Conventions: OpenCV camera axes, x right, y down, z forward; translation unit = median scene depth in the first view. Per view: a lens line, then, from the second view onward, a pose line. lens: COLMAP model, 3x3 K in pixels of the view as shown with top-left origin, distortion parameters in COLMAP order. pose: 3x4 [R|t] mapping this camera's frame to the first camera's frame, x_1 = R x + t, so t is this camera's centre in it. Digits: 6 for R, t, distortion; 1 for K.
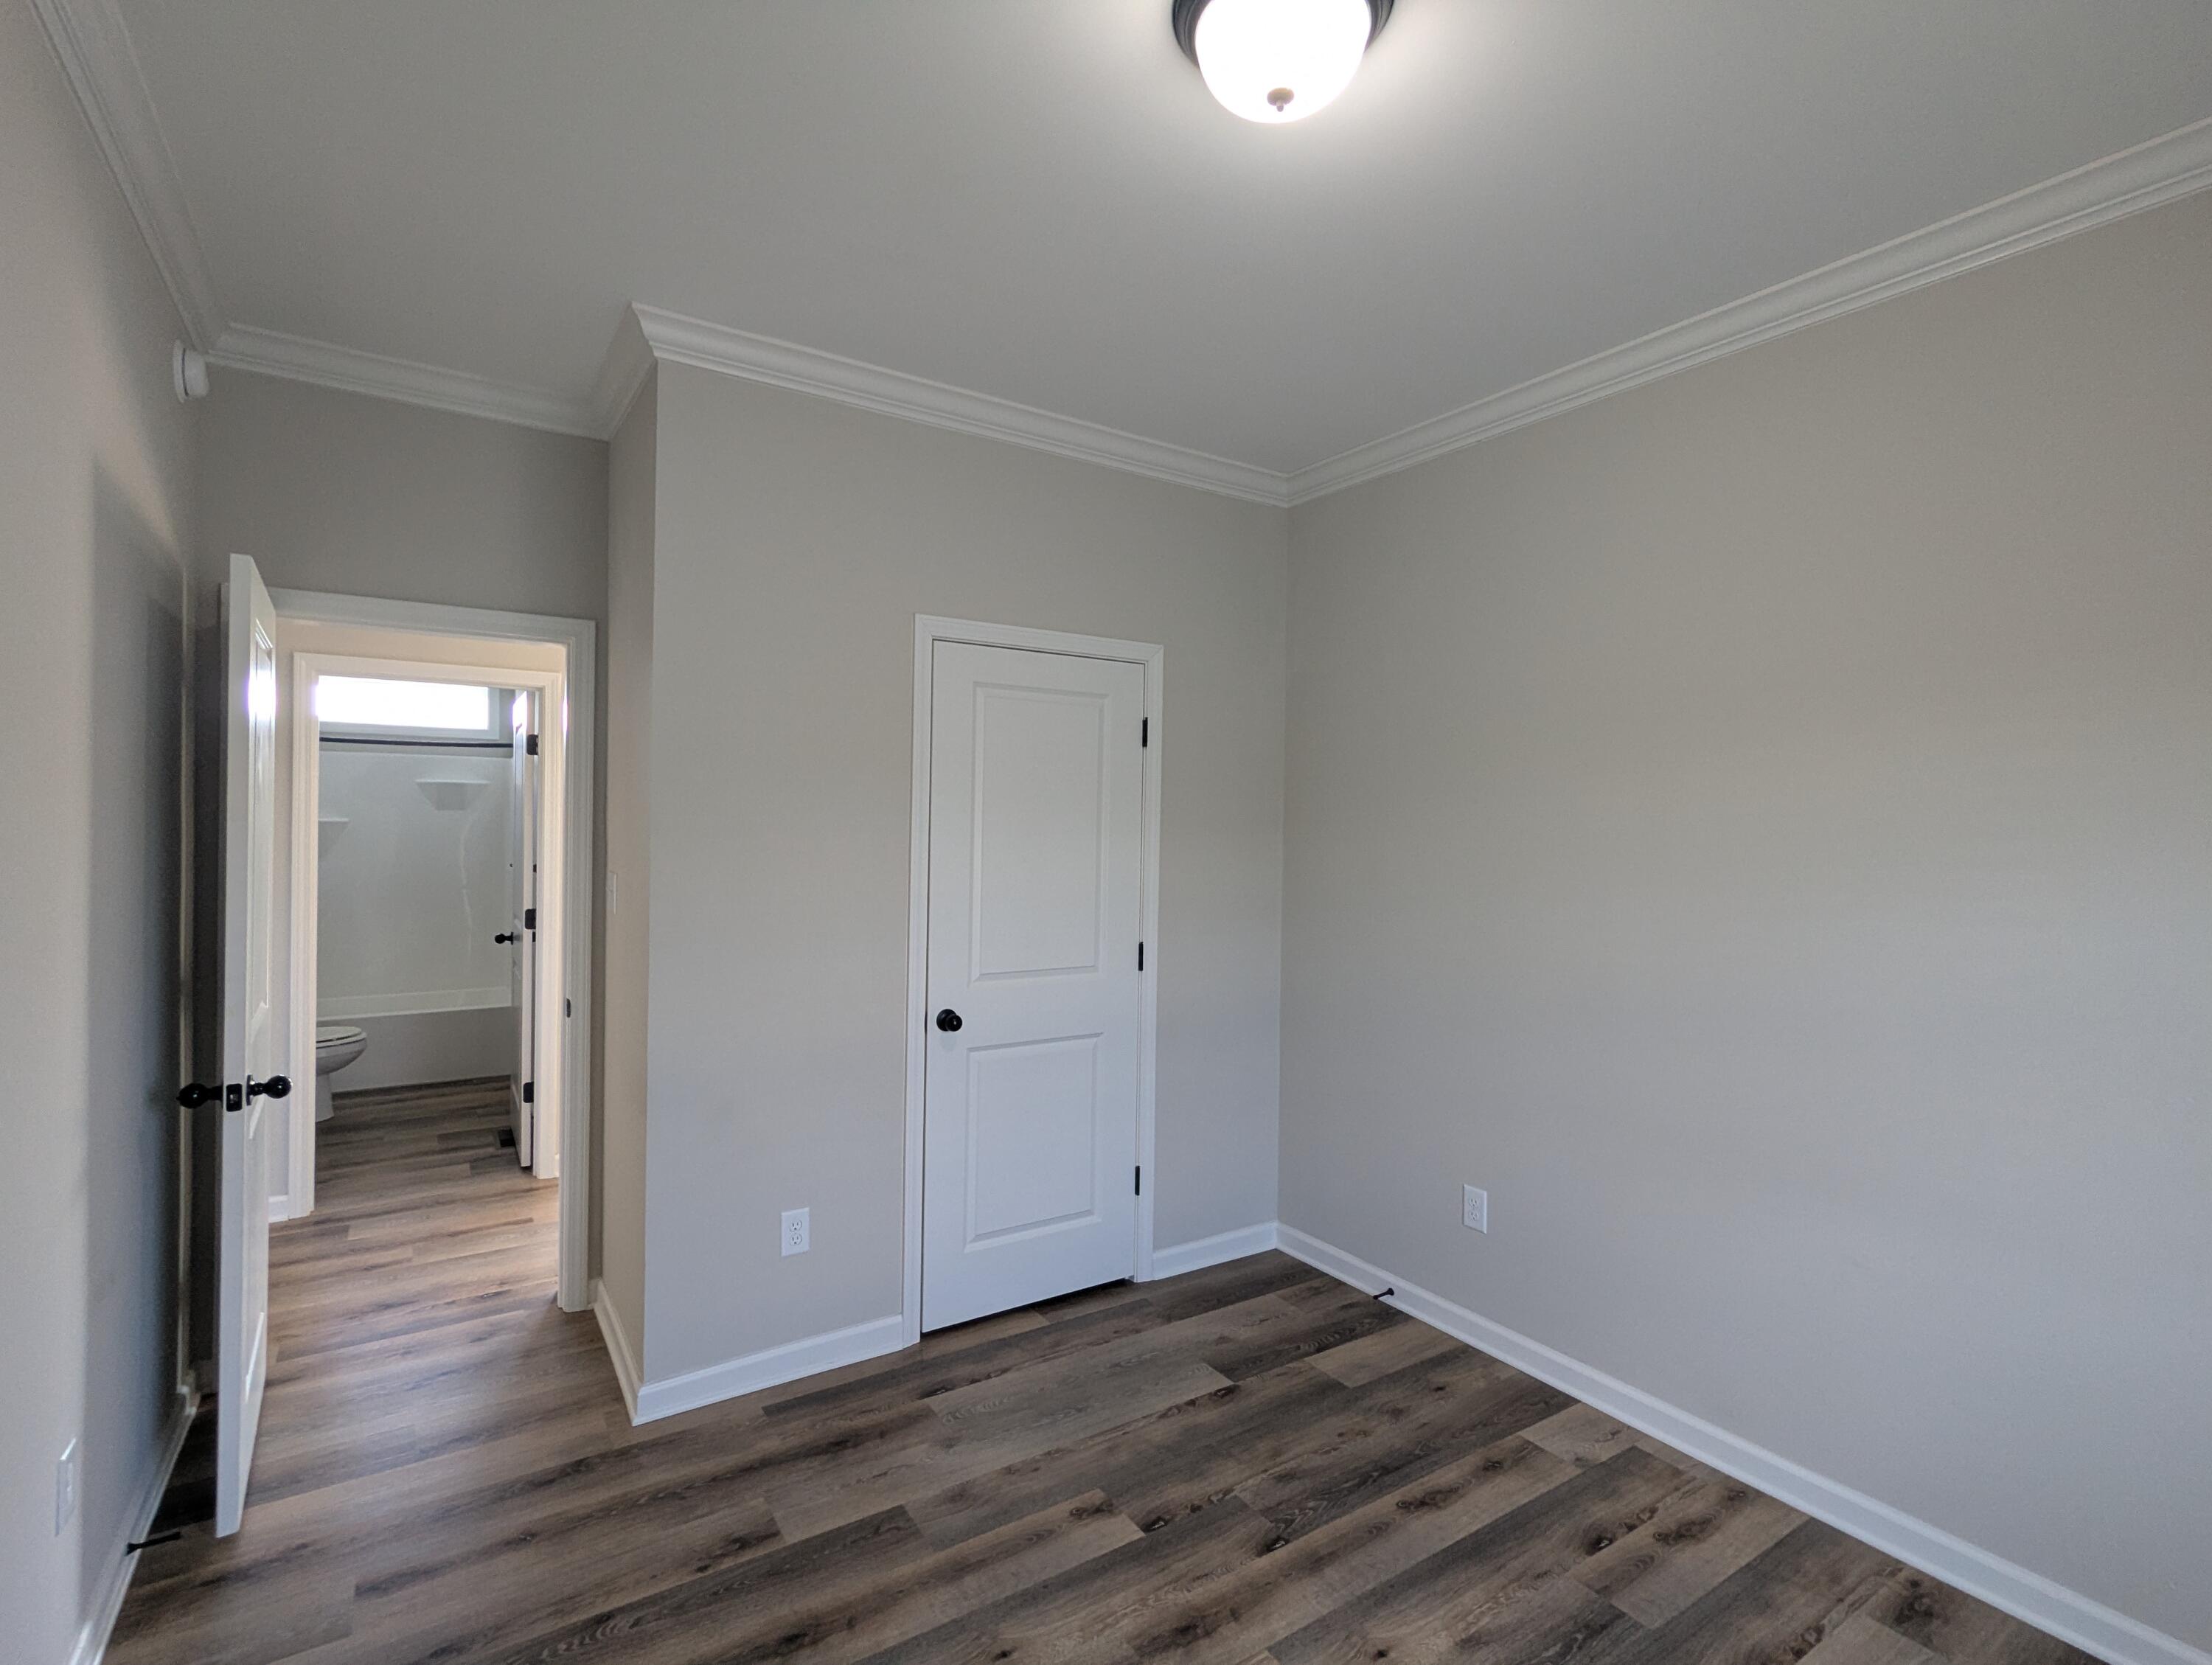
lens RADIAL K [[1061.5, 0, 1107.8], [0, 1061.5, 829.8], [0, 0, 1]] dist [-0.000347, -0.000730]
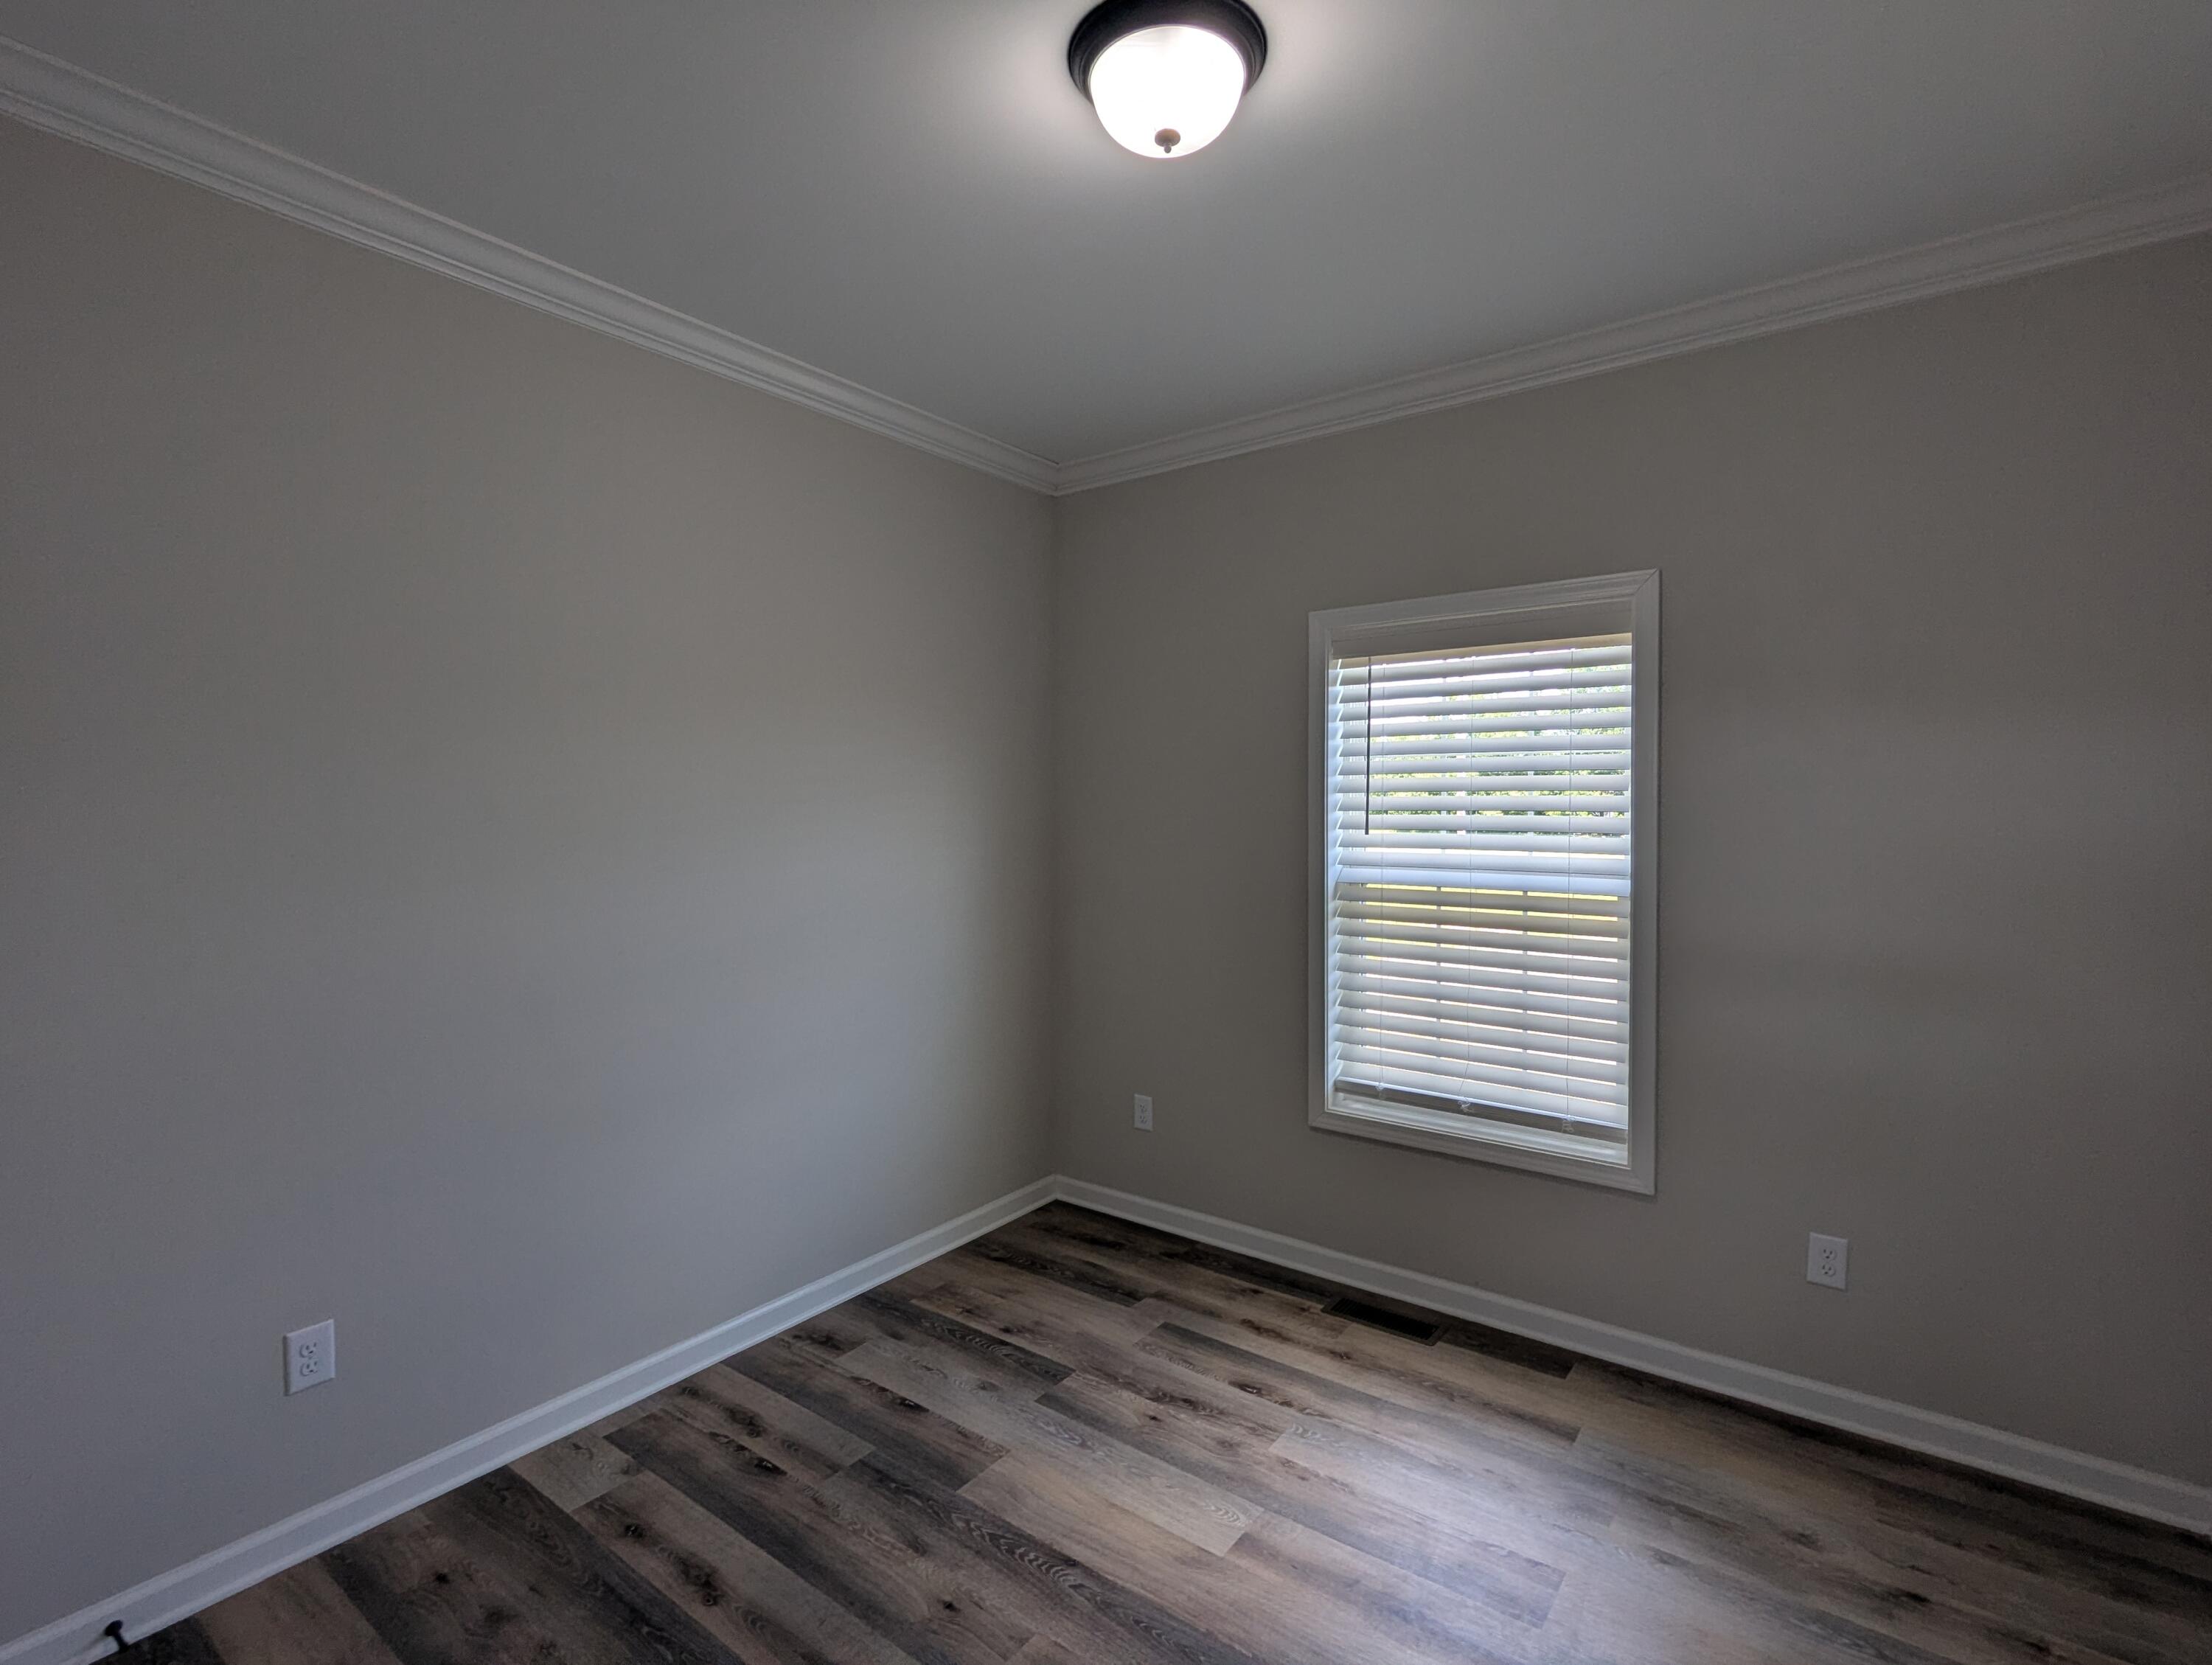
lens RADIAL K [[1061.5, 0, 1108.5], [0, 1061.5, 820.2], [0, 0, 1]] dist [-0.000347, -0.000730]
pose [[-0.332502, -0.031971, 0.942561, -0.579791], [0.012334, 0.999192, 0.038243, -0.004755], [-0.943022, 0.024341, -0.331839, 0.946302]]
